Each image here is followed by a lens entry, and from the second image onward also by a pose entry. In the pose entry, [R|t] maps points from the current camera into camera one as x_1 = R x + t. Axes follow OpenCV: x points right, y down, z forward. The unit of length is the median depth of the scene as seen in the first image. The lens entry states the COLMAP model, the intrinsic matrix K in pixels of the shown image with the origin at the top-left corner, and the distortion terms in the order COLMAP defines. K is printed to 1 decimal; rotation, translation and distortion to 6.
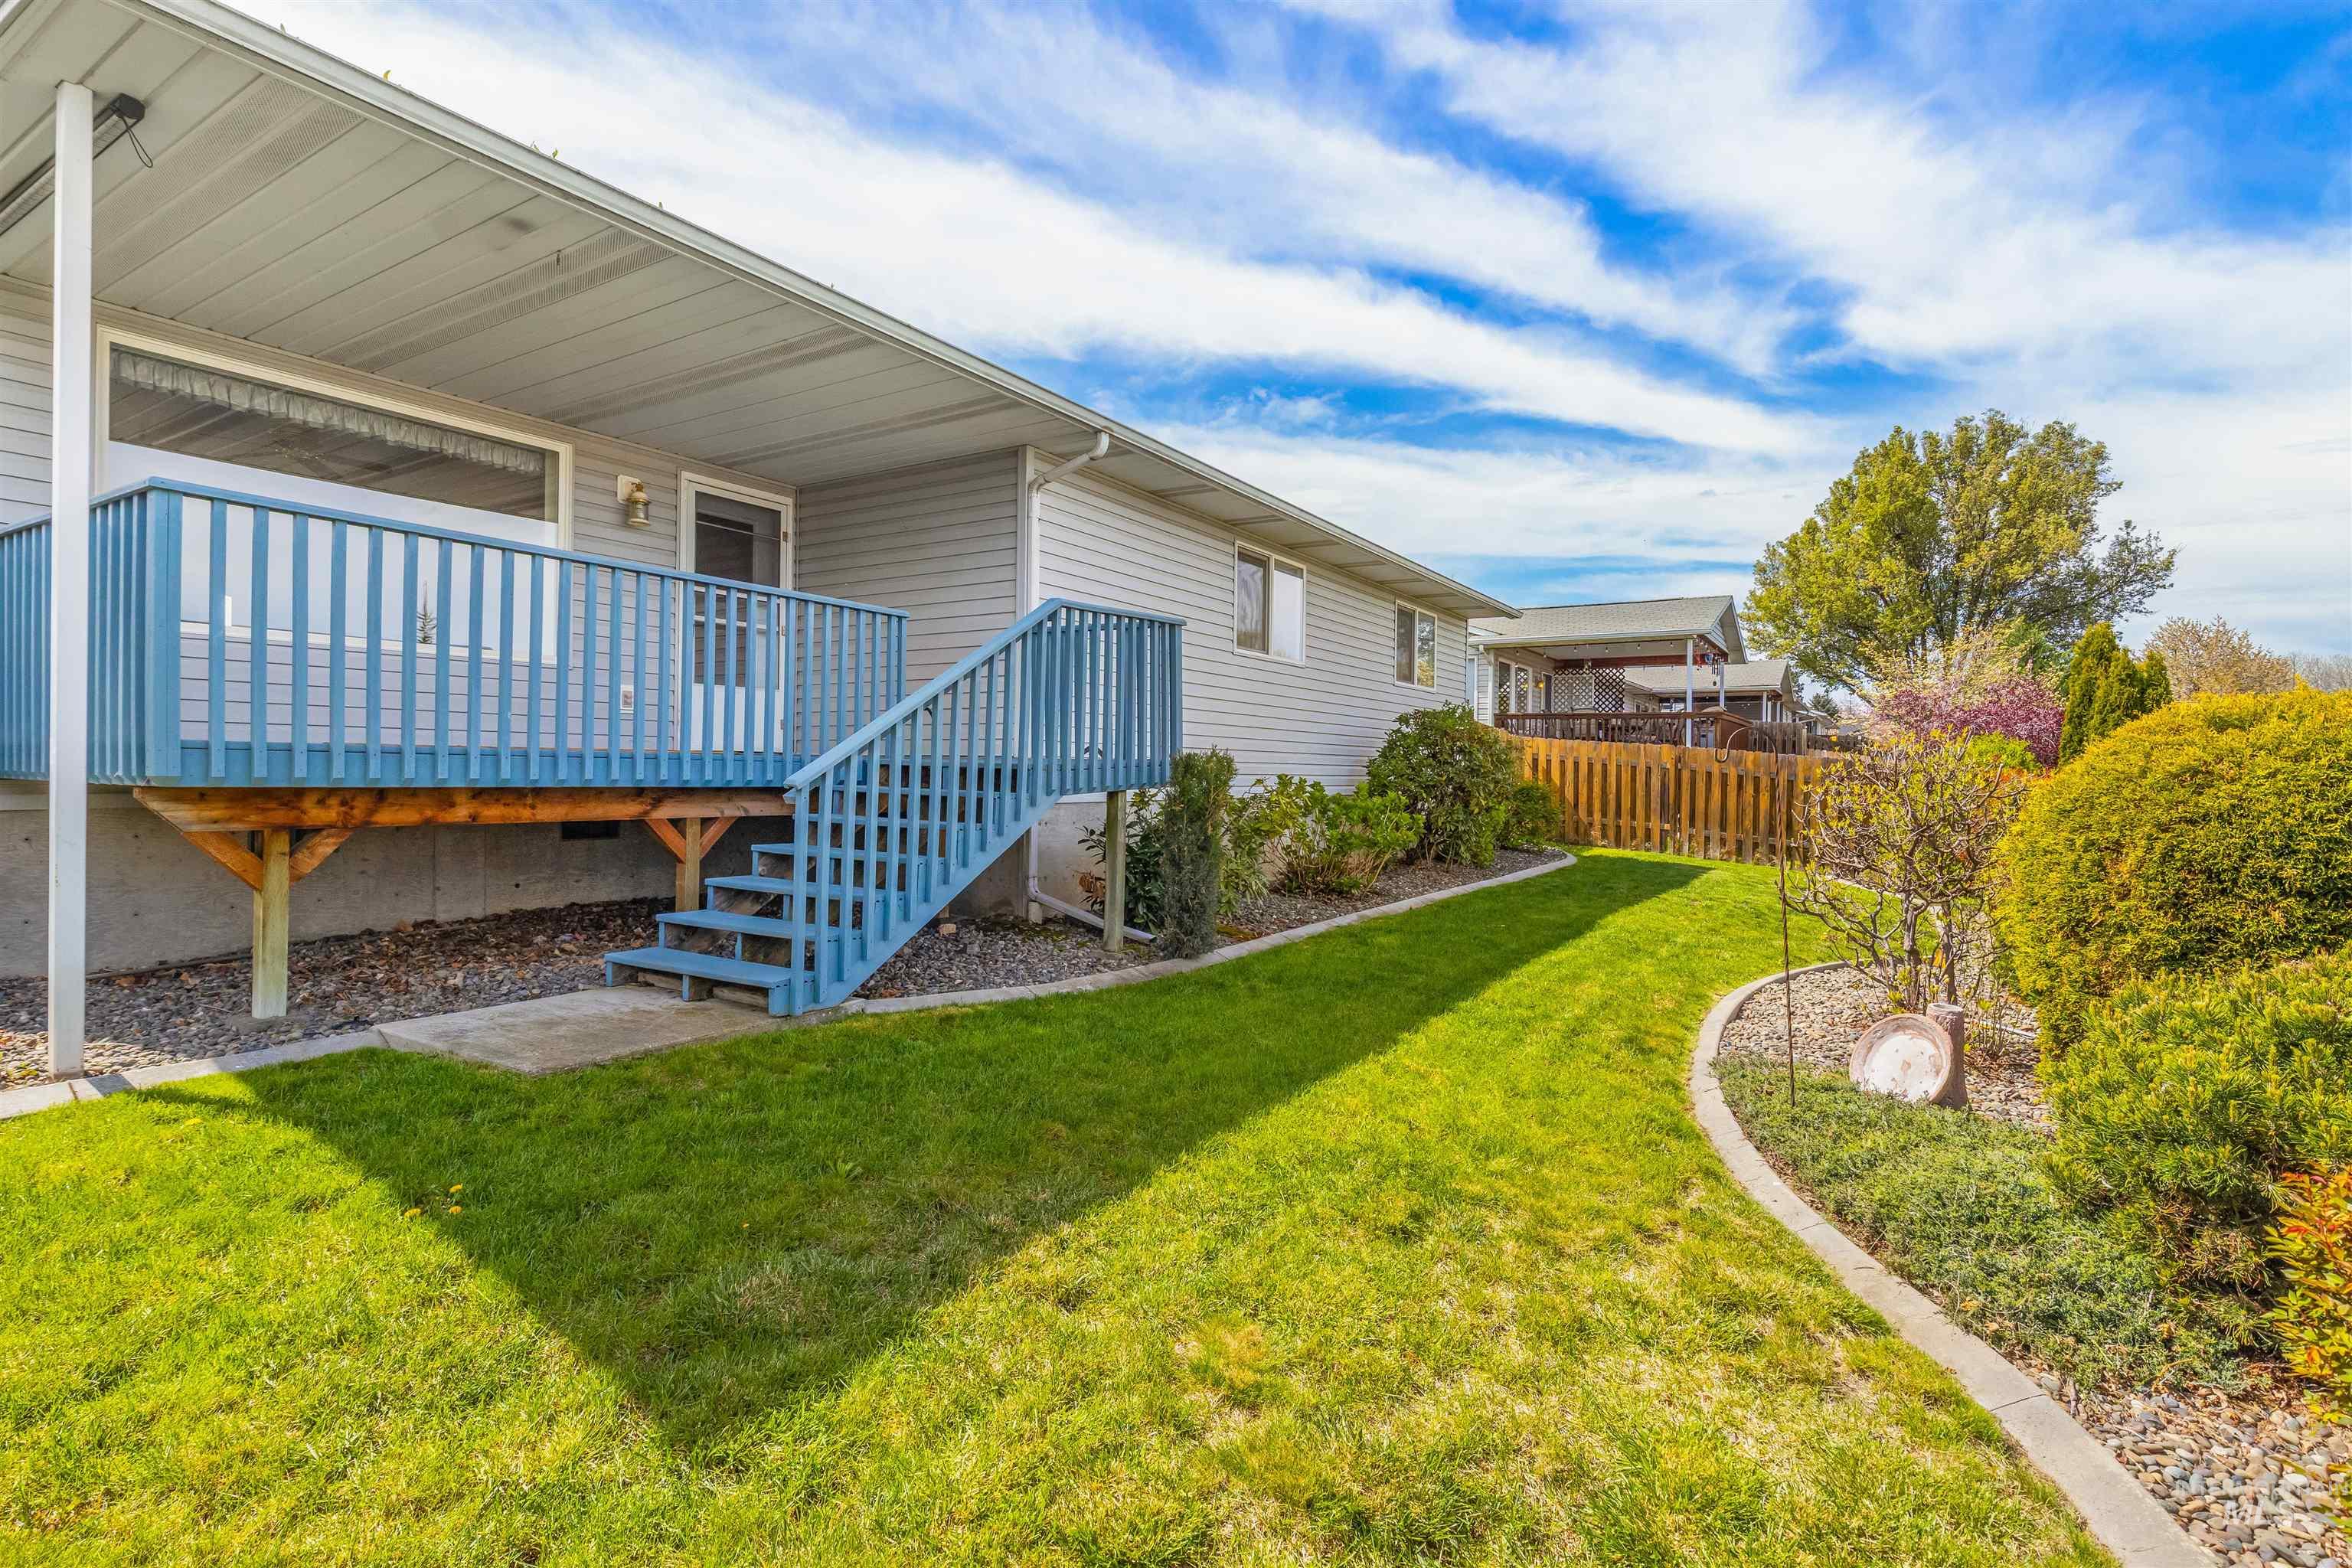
lens RADIAL K [[1126.2, 0, 1173.6], [0, 1126.2, 773.3], [0, 0, 1]] dist [-0.002678, -0.000094]
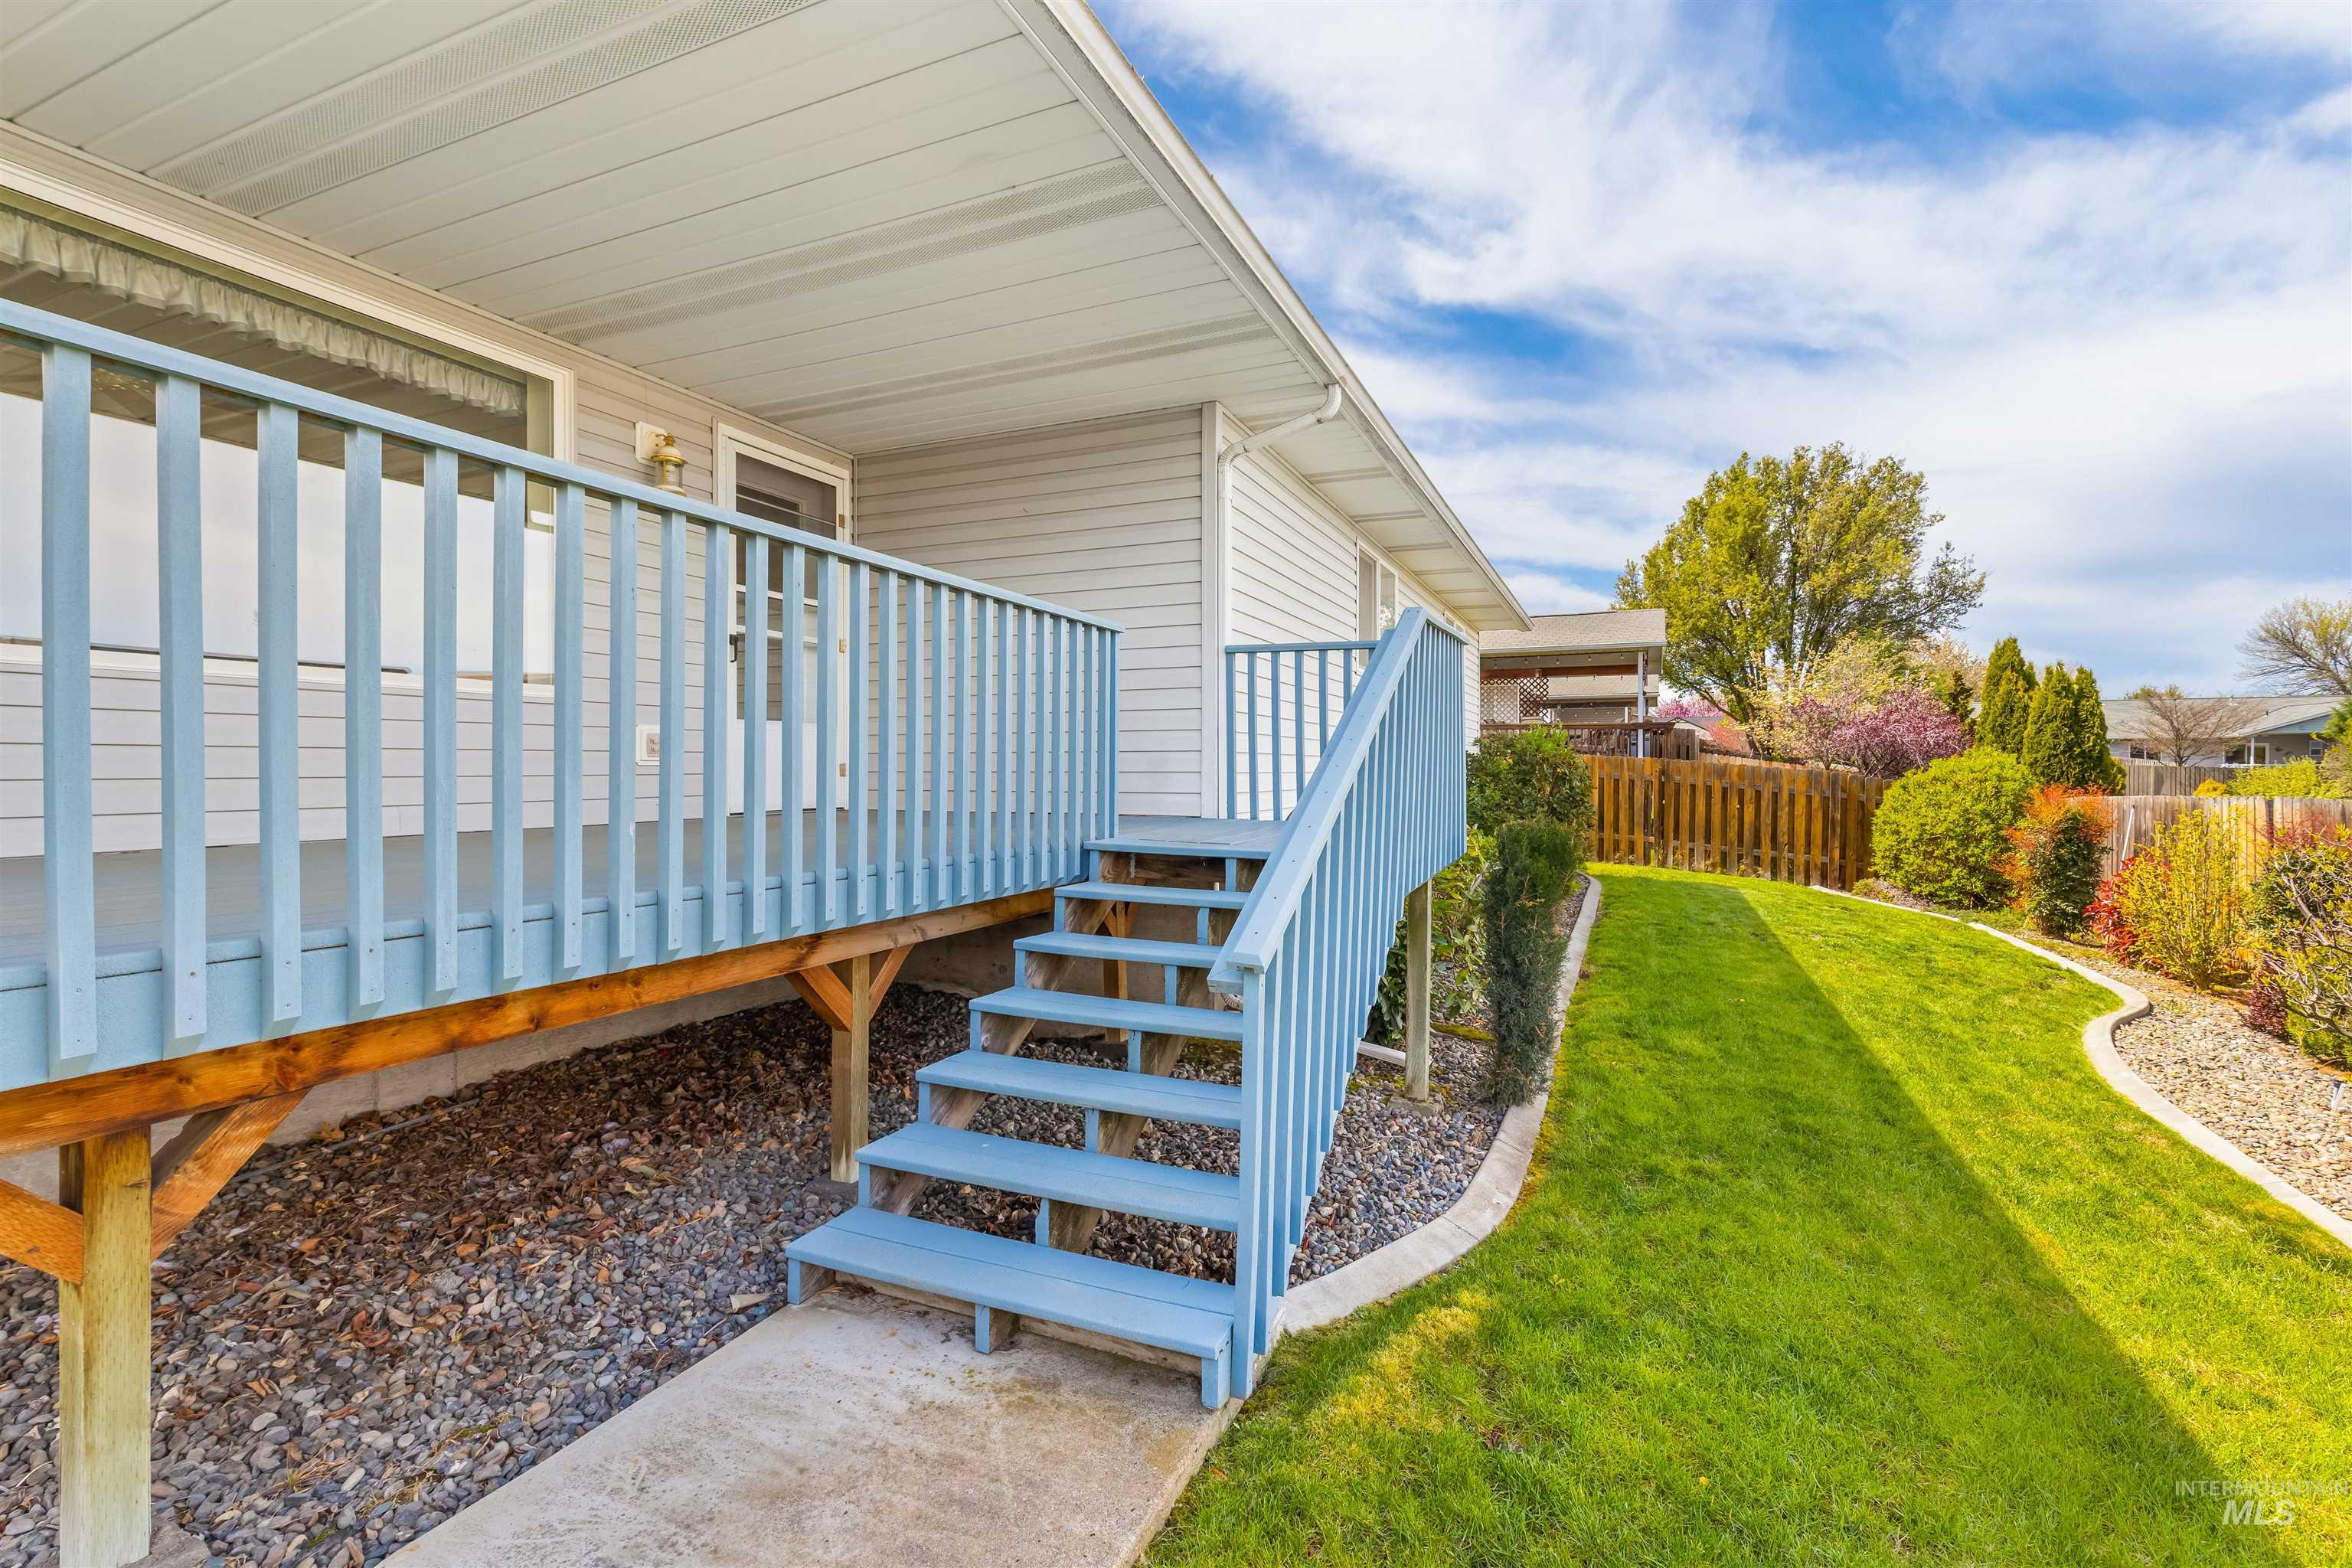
lens RADIAL K [[1049.0, 0, 1180.7], [0, 1049.0, 773.4], [0, 0, 1]] dist [-0.000534, 0.000502]
pose [[0.989148, -0.012851, 0.146358, -0.258953], [0.012320, 0.999914, 0.004538, -0.047321], [-0.146403, -0.002685, 0.989221, 0.311392]]
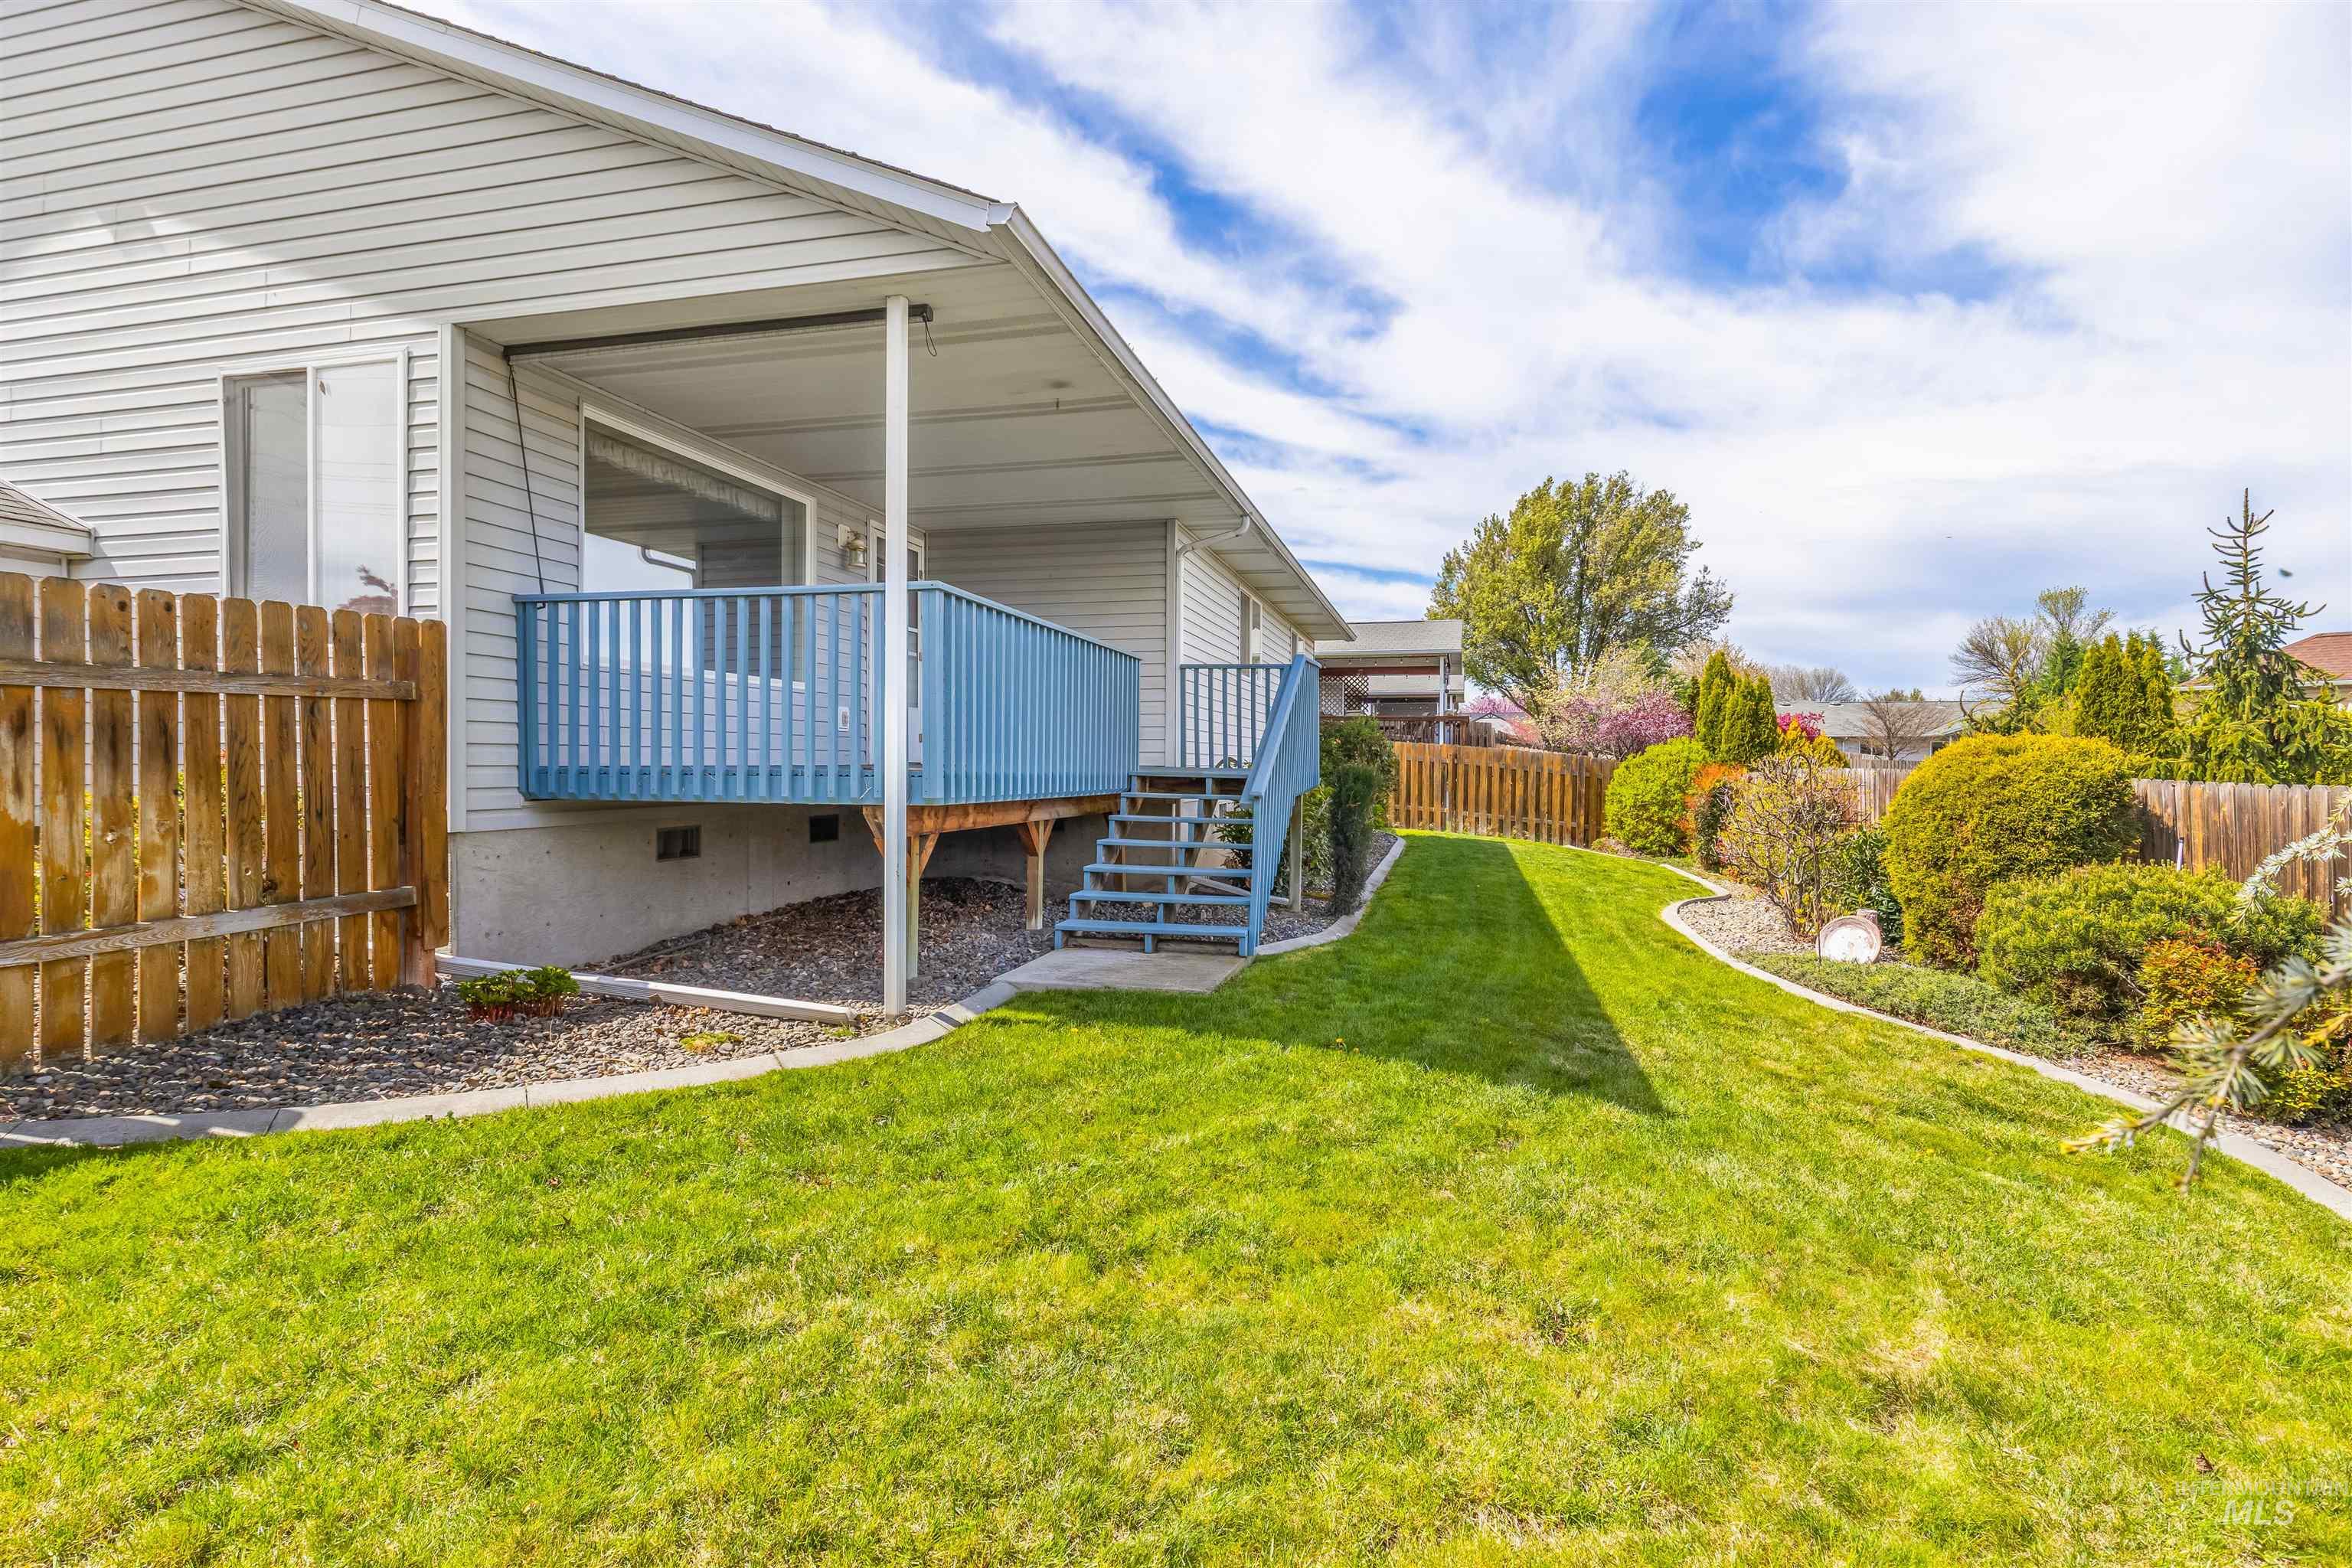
lens RADIAL K [[1123.8, 0, 1176.0], [0, 1123.8, 784.0], [0, 0, 1]] dist [0.000448, -0.000060]
pose [[0.951464, -0.013371, 0.307469, -0.519478], [0.007469, 0.999765, 0.020364, -0.020365], [-0.307669, -0.017079, 0.951340, -0.200731]]
